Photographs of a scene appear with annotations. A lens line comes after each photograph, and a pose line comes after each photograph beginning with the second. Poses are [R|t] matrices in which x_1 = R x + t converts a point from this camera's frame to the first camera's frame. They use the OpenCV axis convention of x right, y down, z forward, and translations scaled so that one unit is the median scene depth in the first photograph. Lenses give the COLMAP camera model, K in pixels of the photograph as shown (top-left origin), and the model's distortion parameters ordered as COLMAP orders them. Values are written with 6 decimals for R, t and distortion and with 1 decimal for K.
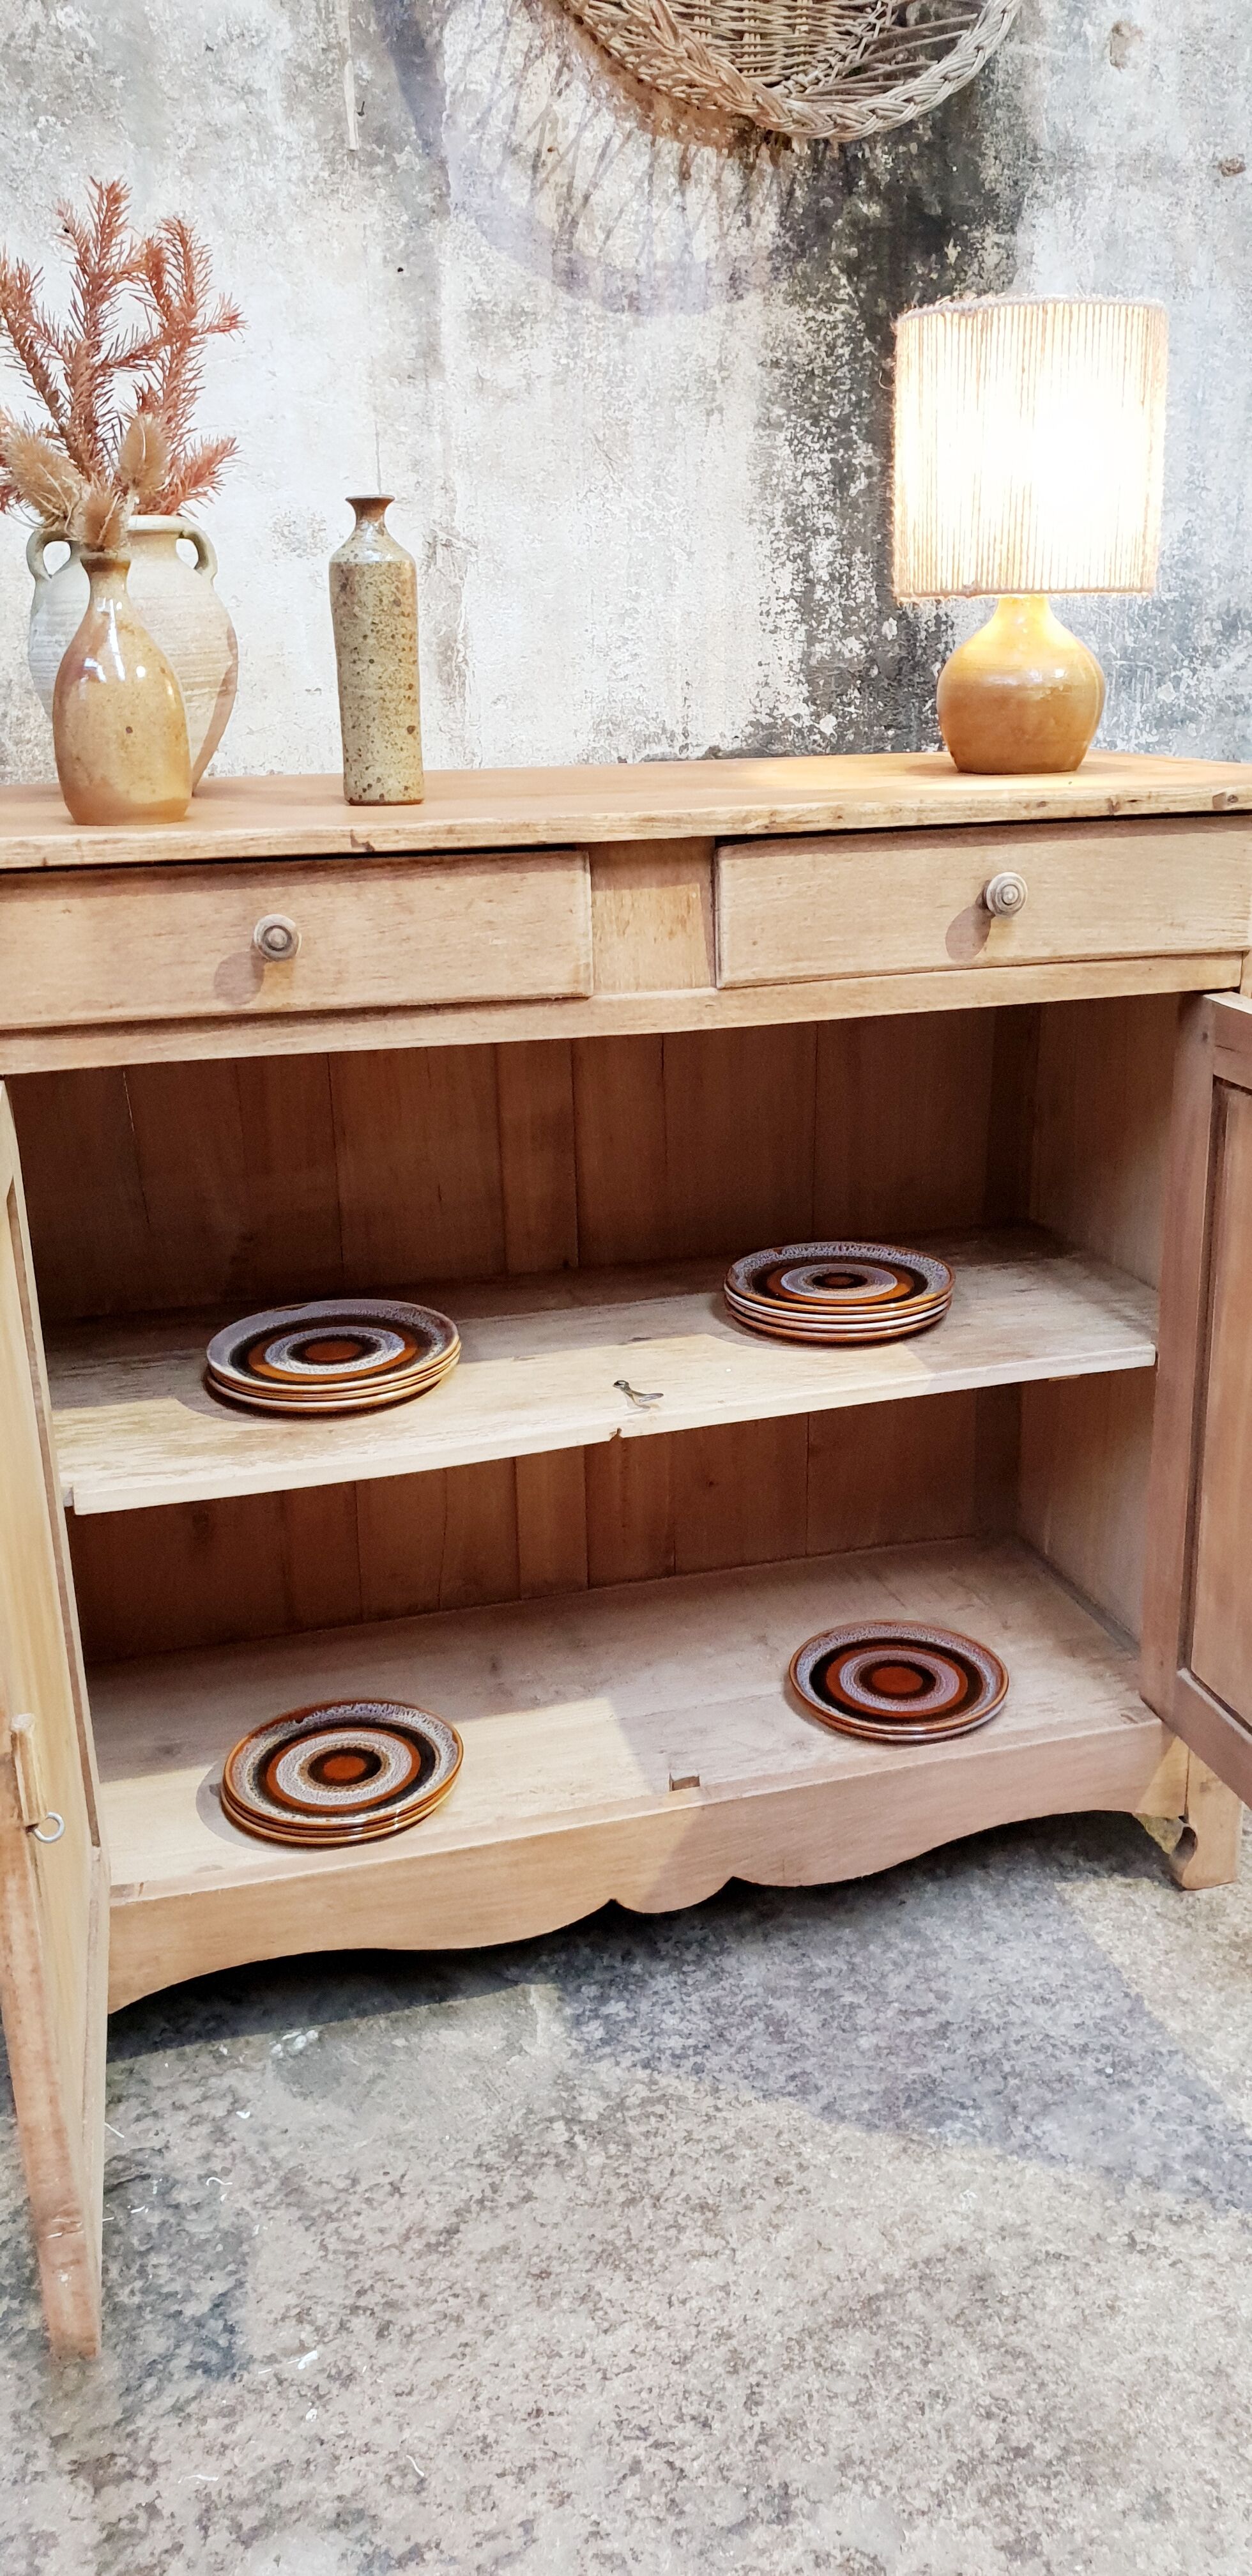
lens RADIAL K [[2028.7, 0, 675.7], [0, 2028.7, 1290.7], [0, 0, 1]] dist [-0.014947, 0.051391]
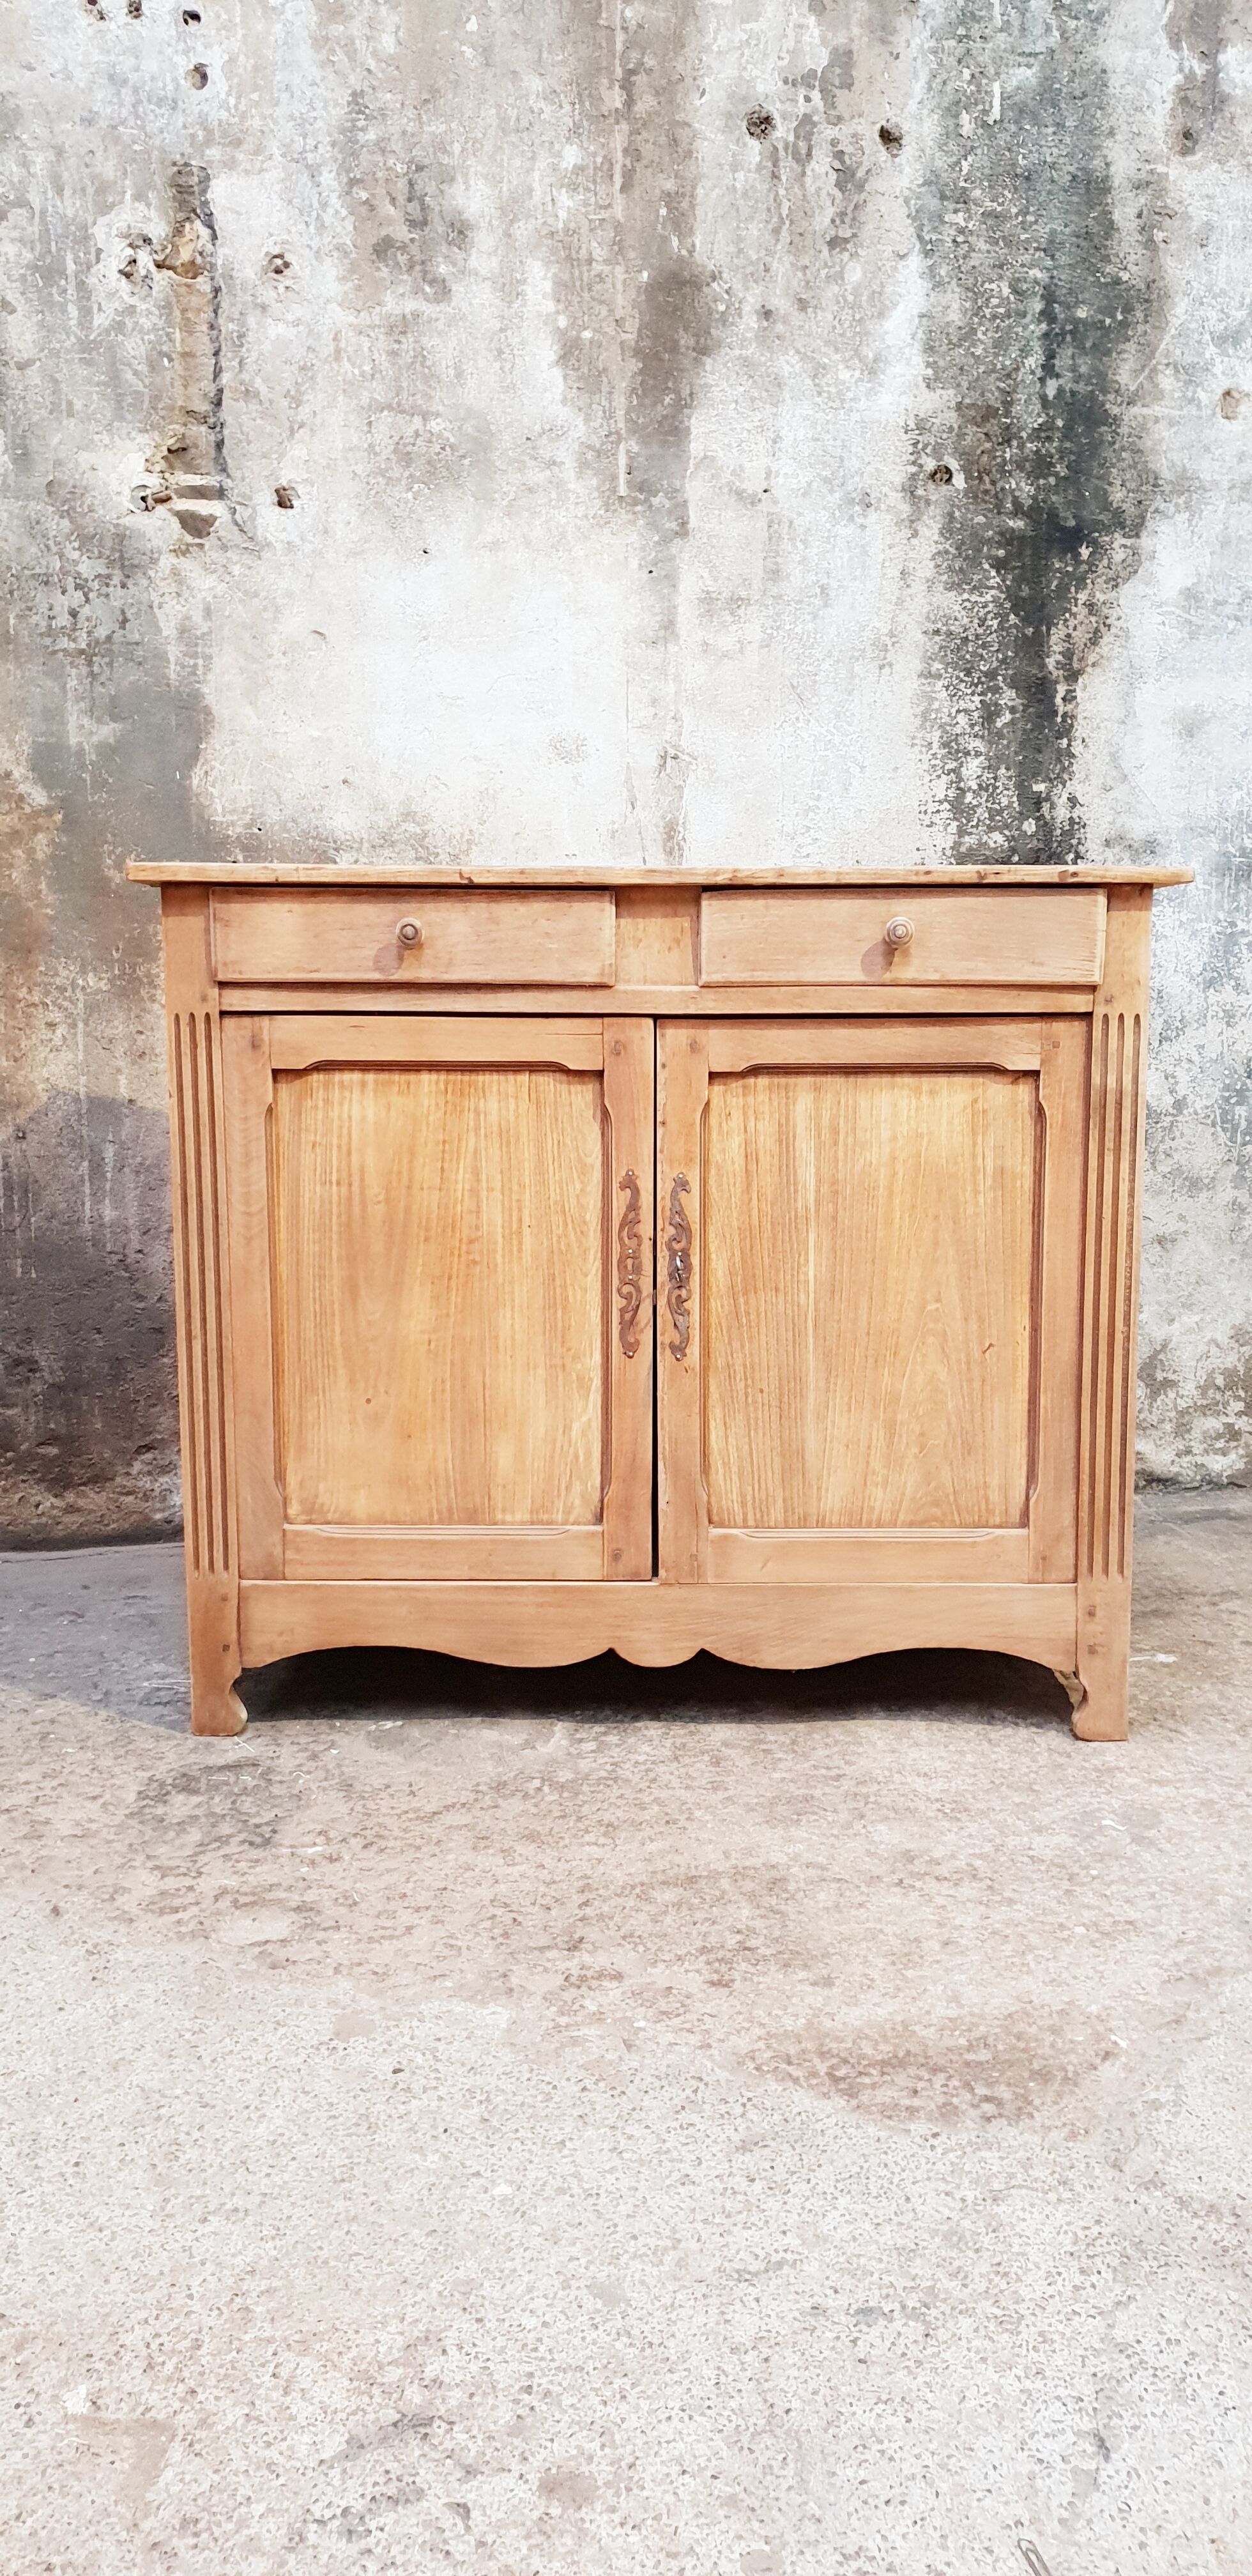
lens RADIAL K [[2011.7, 0, 659.2], [0, 2011.7, 1260.1], [0, 0, 1]] dist [0.063634, -0.087628]
pose [[0.959542, 0.058092, -0.275509, 0.314447], [-0.105057, 0.981689, -0.158901, 0.220416], [0.261233, 0.181417, 0.948074, -0.296983]]
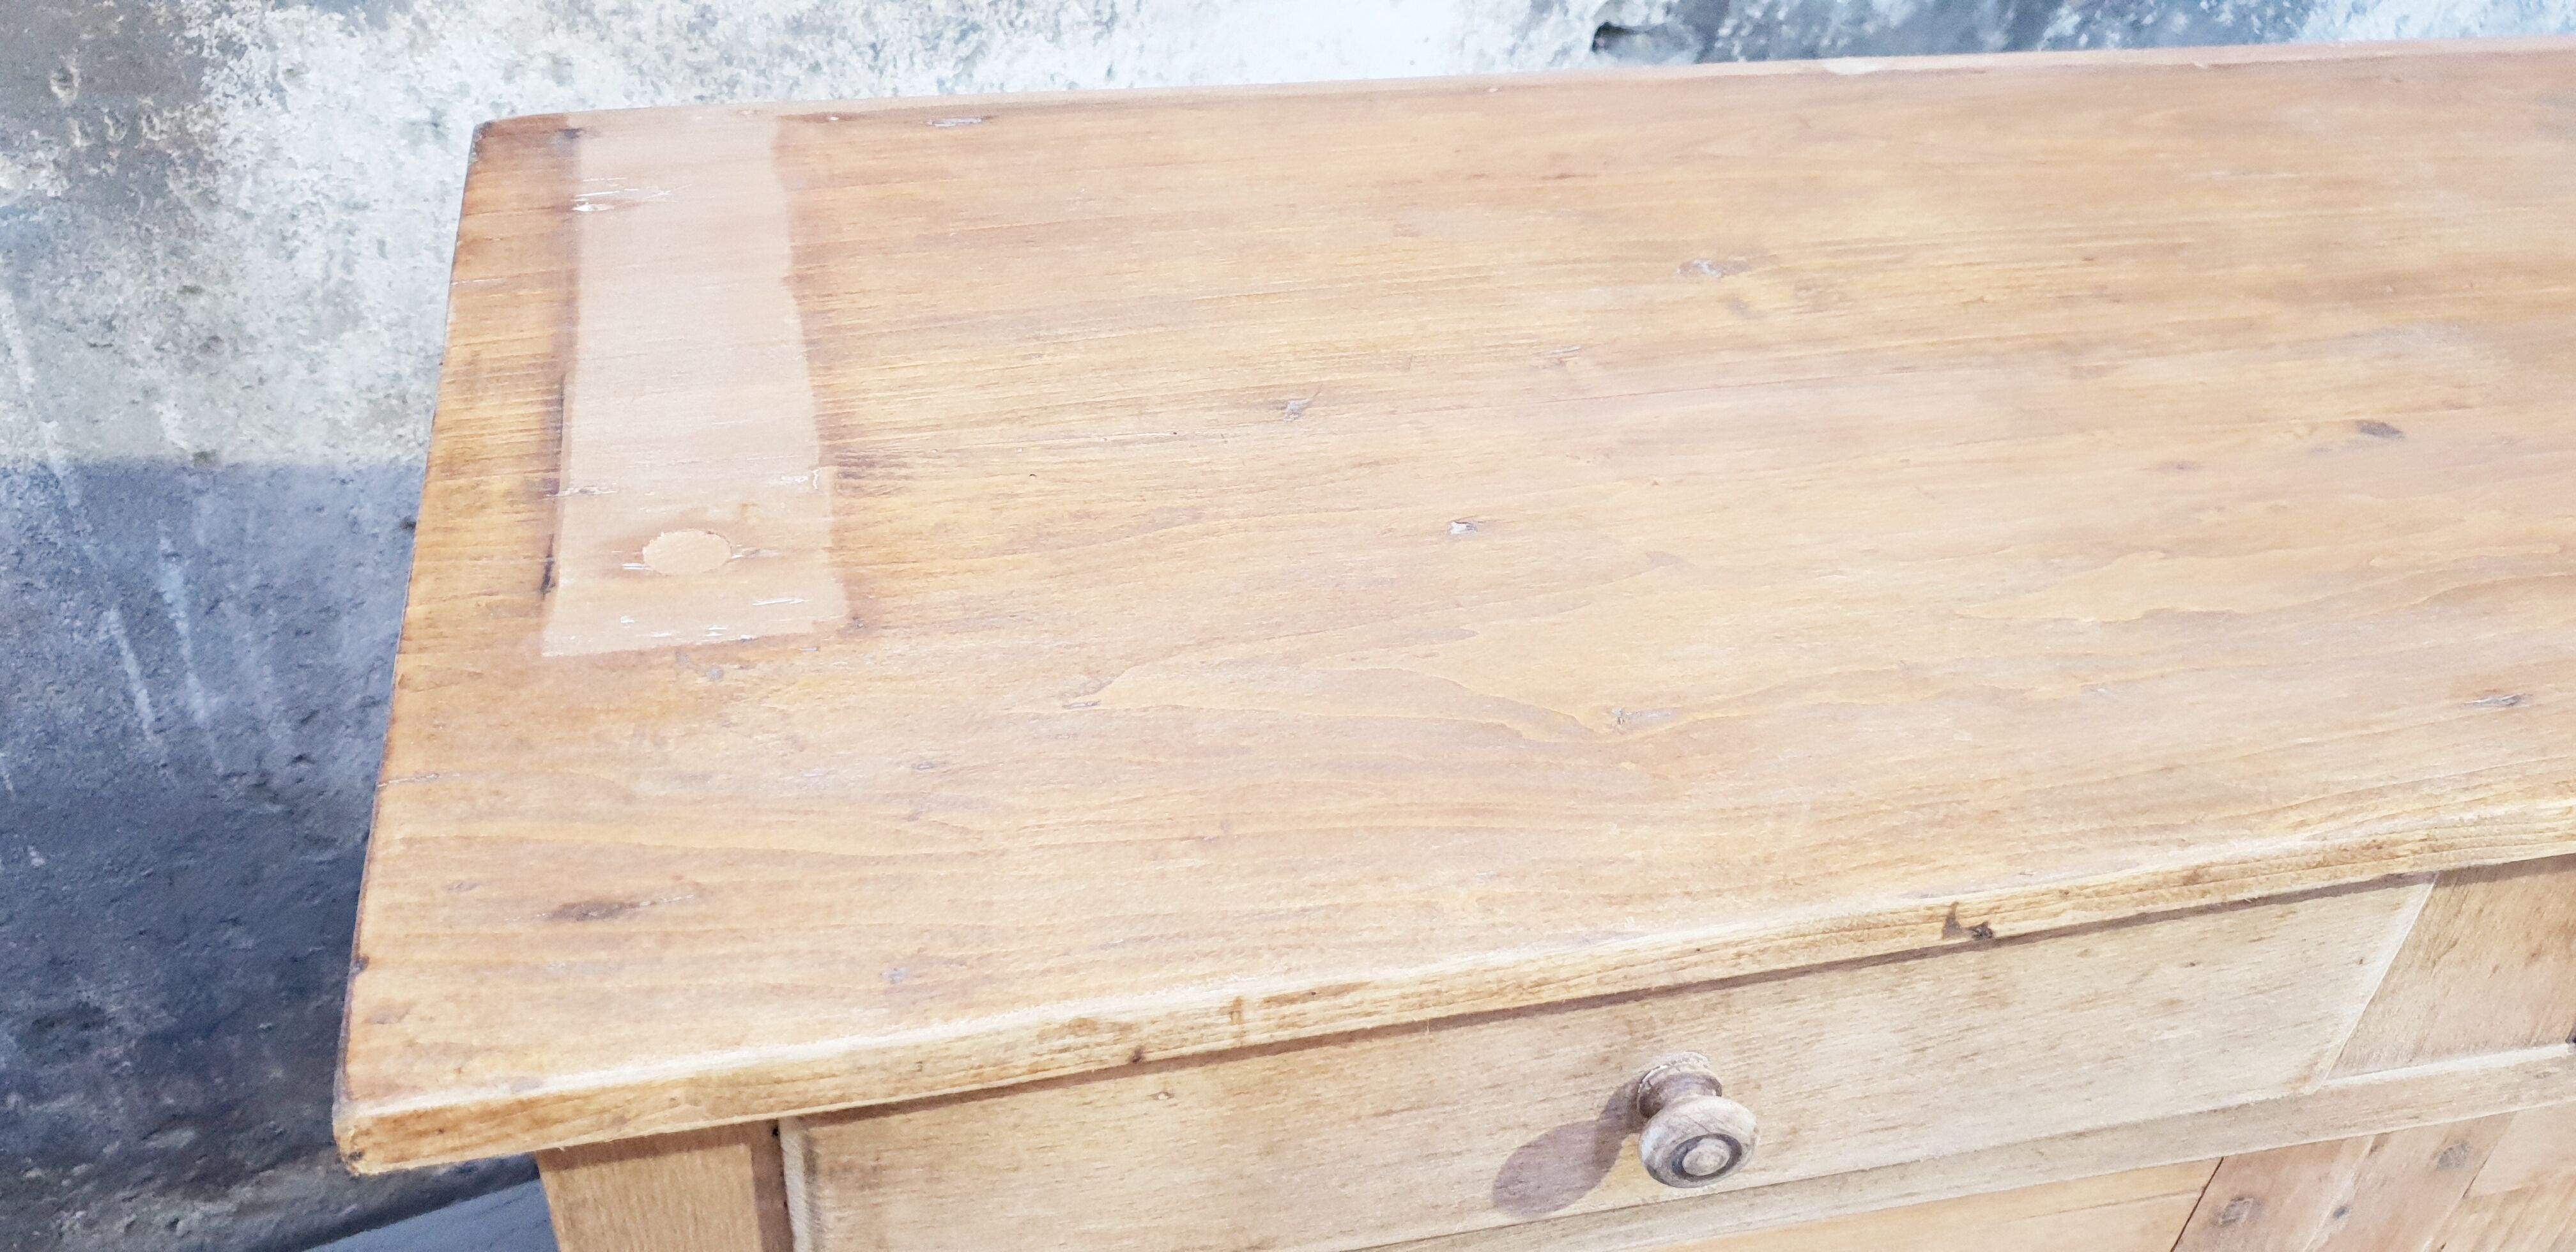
lens RADIAL K [[2045.6, 0, 1244.0], [0, 2045.6, 612.2], [0, 0, 1]] dist [-0.039538, 0.089188]
pose [[0.995958, 0.089358, 0.009072, -0.202254], [-0.087581, 0.943797, 0.318711, -0.262328], [0.019917, -0.318217, 0.947809, 0.467276]]
